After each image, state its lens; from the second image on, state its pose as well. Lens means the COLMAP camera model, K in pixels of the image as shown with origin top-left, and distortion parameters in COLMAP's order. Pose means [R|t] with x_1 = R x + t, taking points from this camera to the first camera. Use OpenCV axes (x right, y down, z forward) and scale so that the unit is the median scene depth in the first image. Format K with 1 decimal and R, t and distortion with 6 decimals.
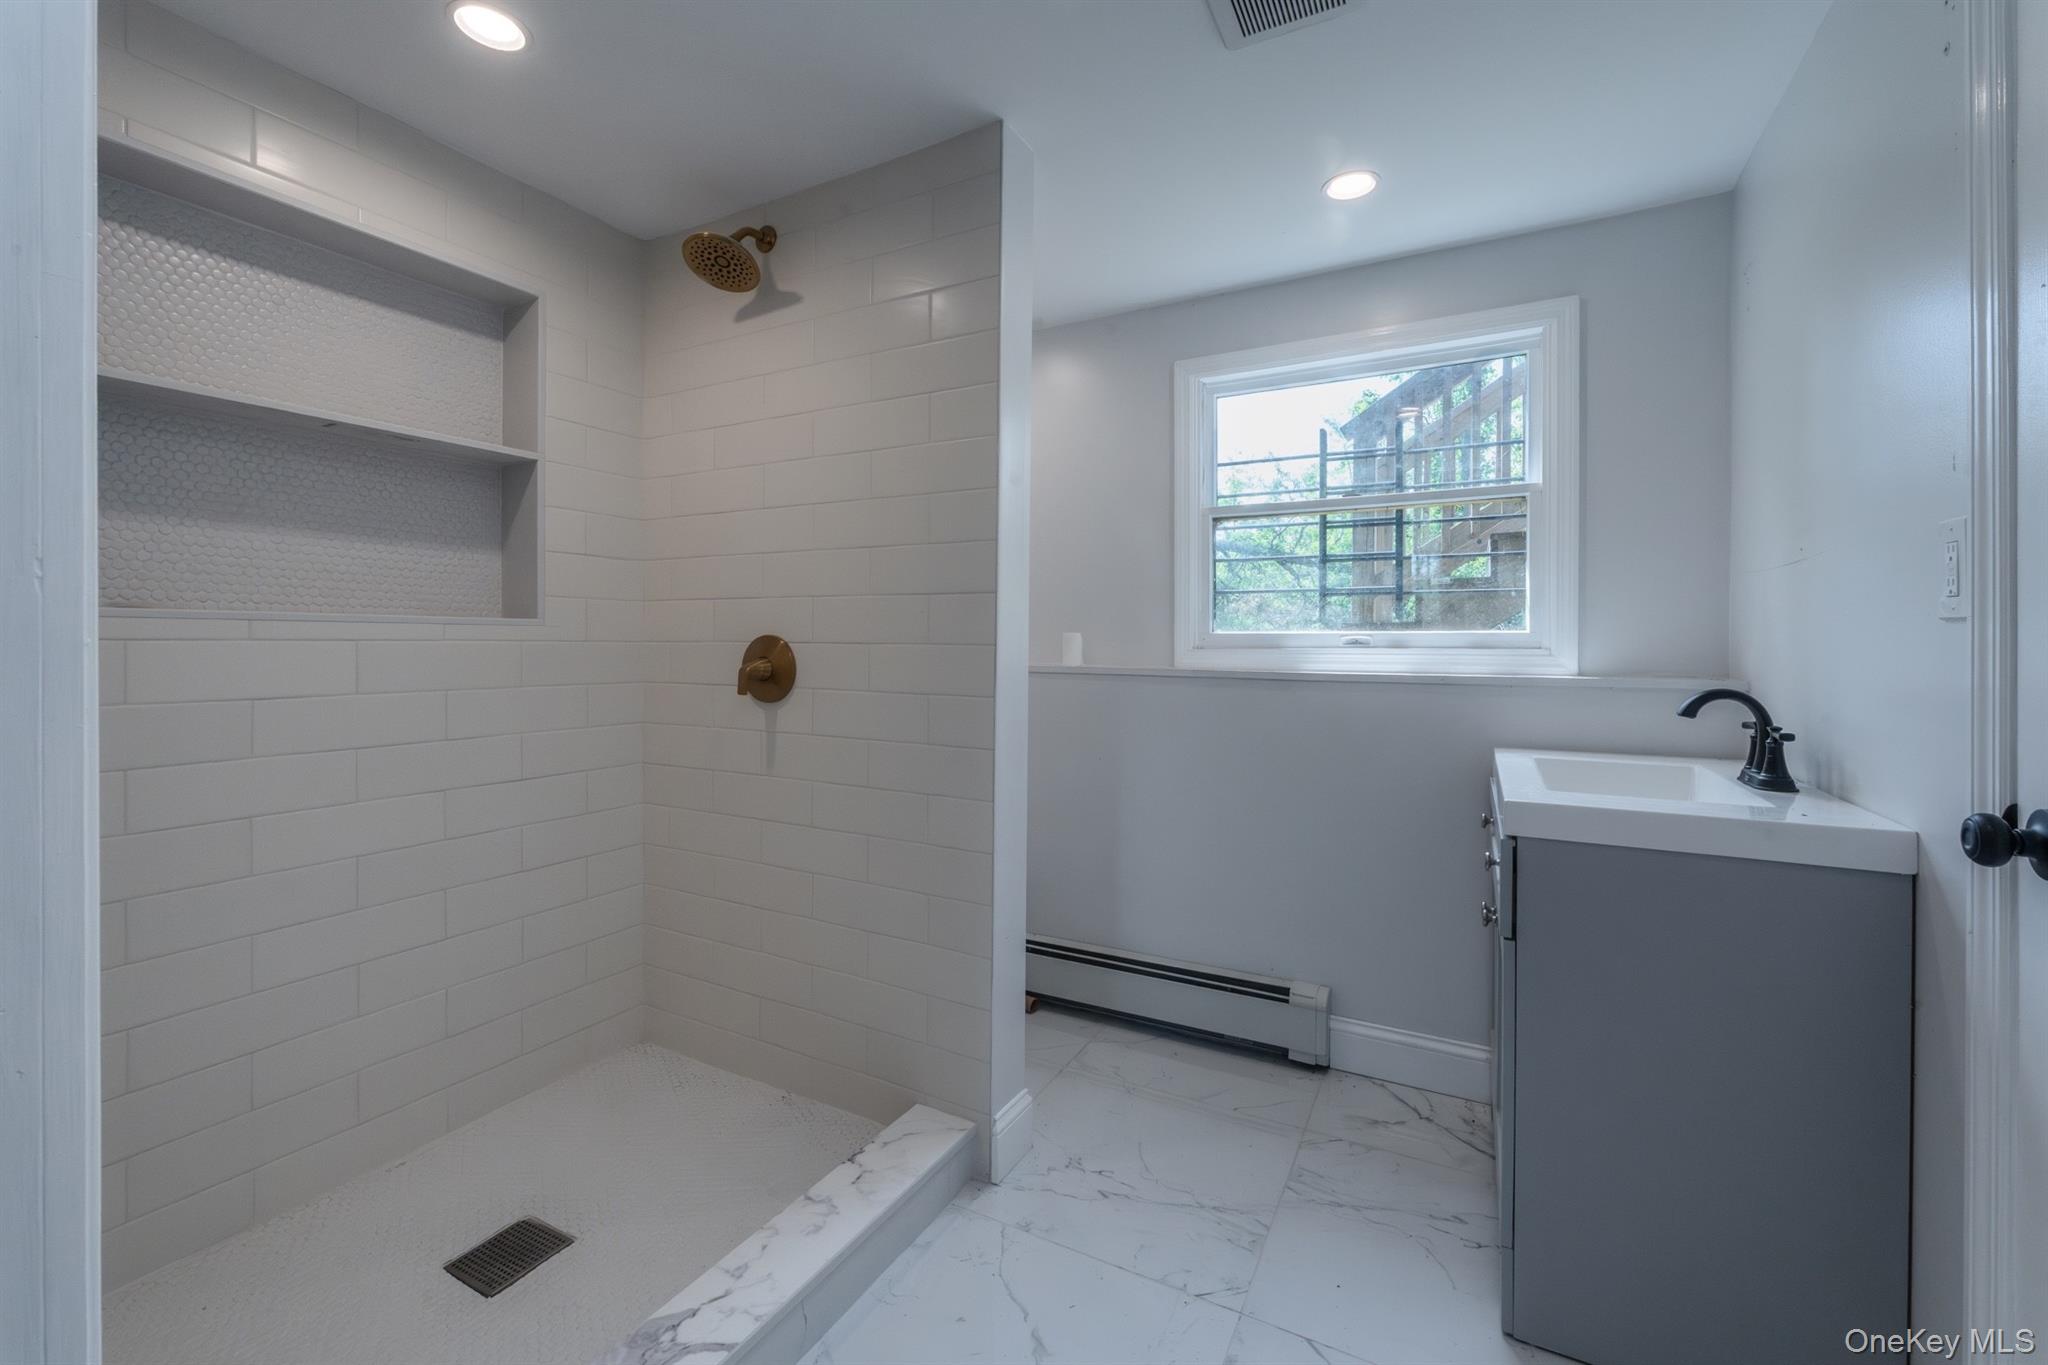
lens RADIAL K [[846.8, 0, 999.1], [0, 846.8, 648.8], [0, 0, 1]] dist [-0.000787, 0.000026]
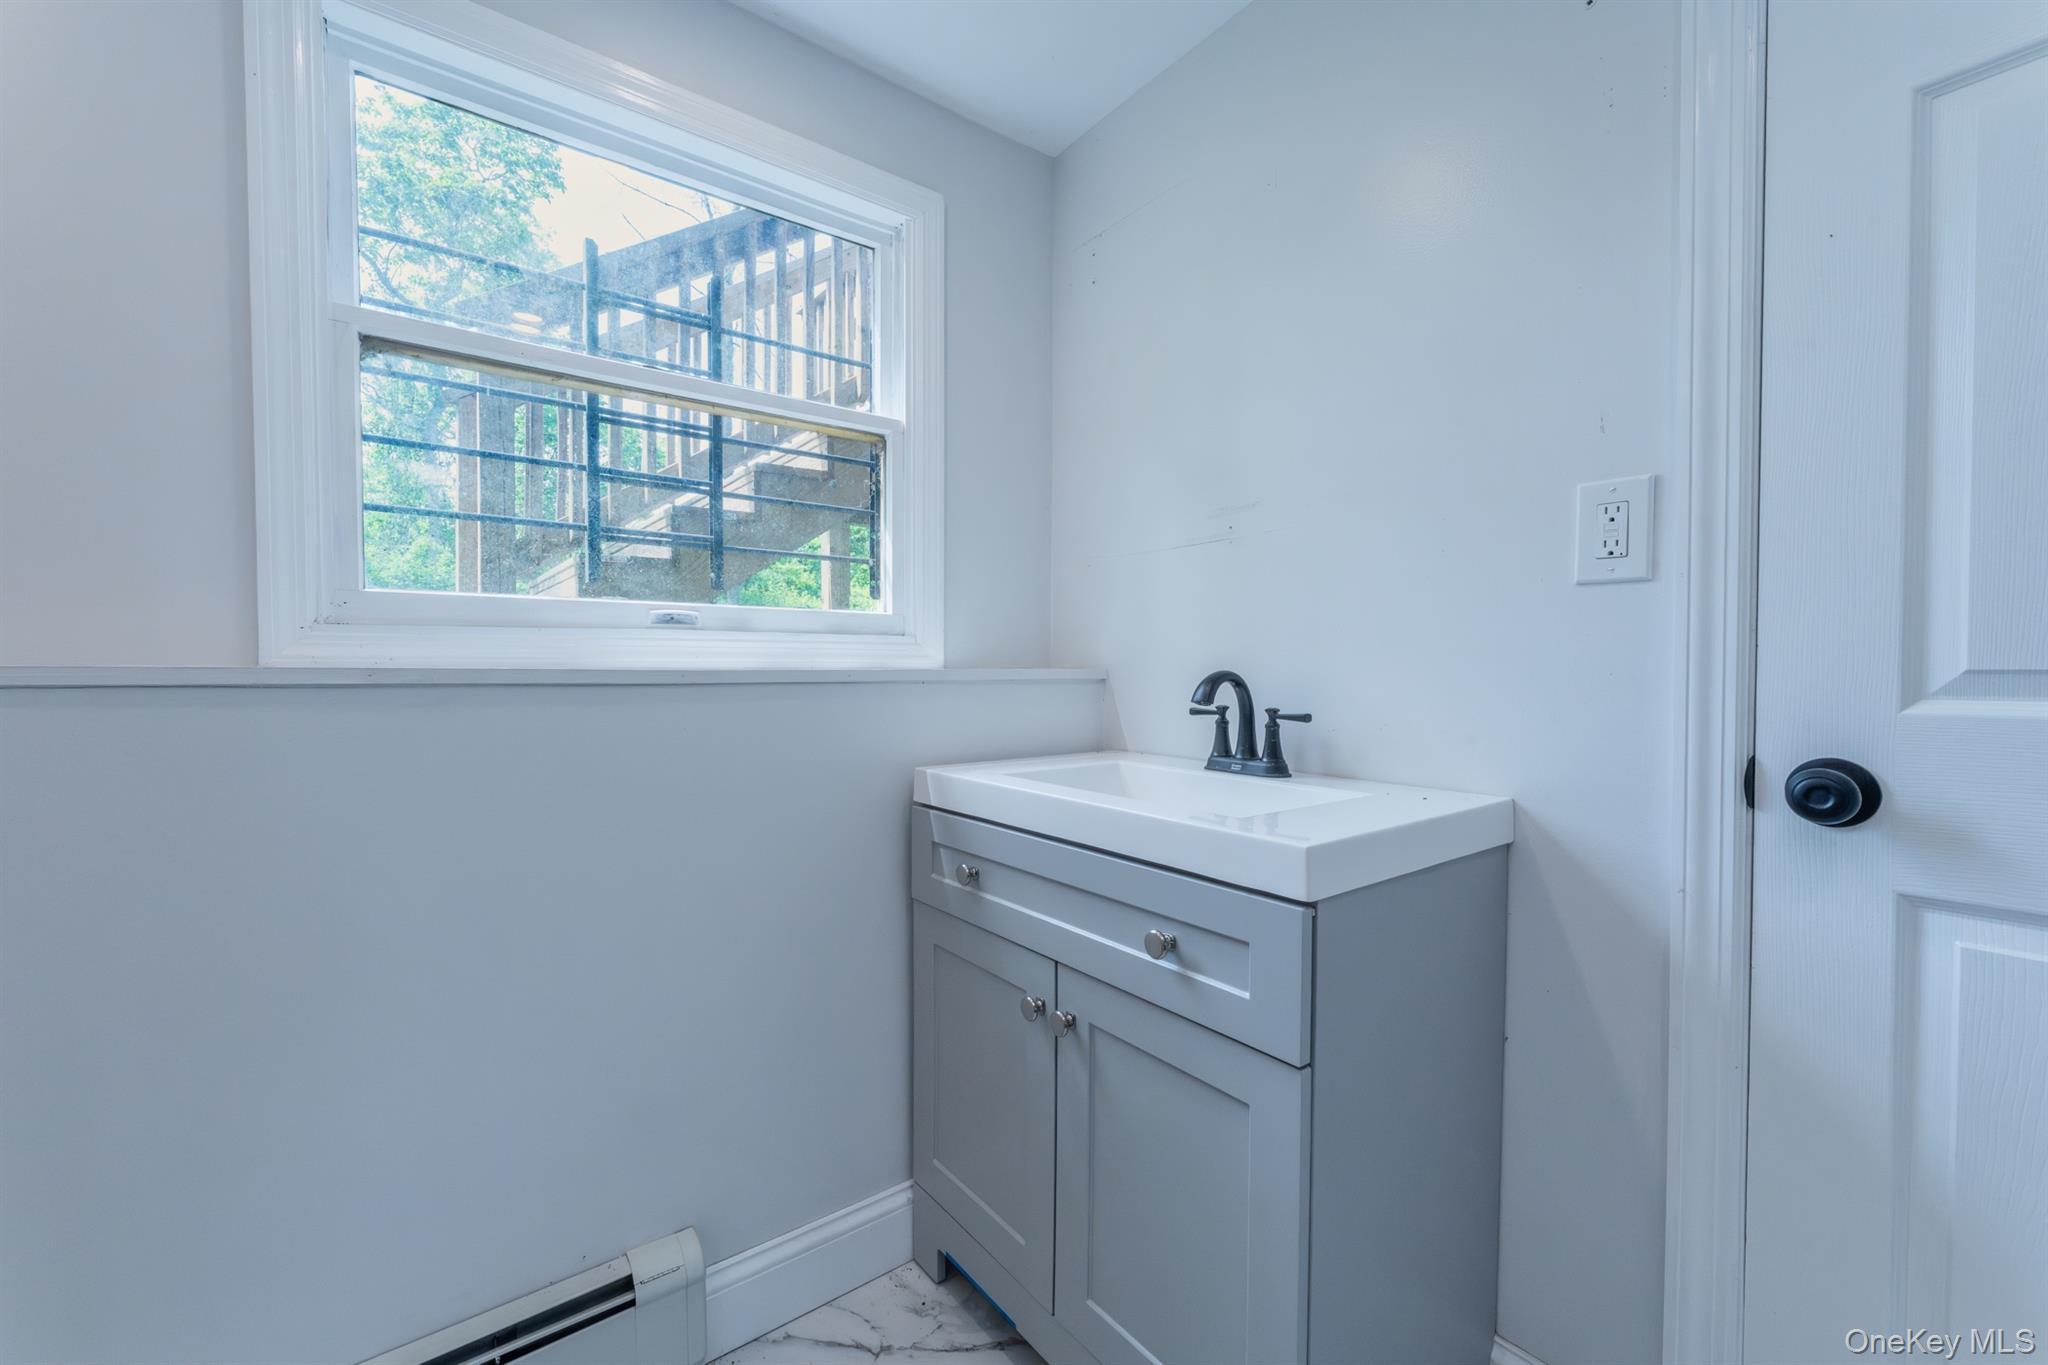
lens RADIAL K [[843.0, 0, 1024.0], [0, 843.0, 682.5], [0, 0, 1]] dist [0.000962, -0.000073]
pose [[0.394789, -0.024288, 0.918451, -0.030803], [0.005077, 0.999693, 0.024254, 0.025178], [-0.918758, -0.004912, 0.394791, 0.583650]]
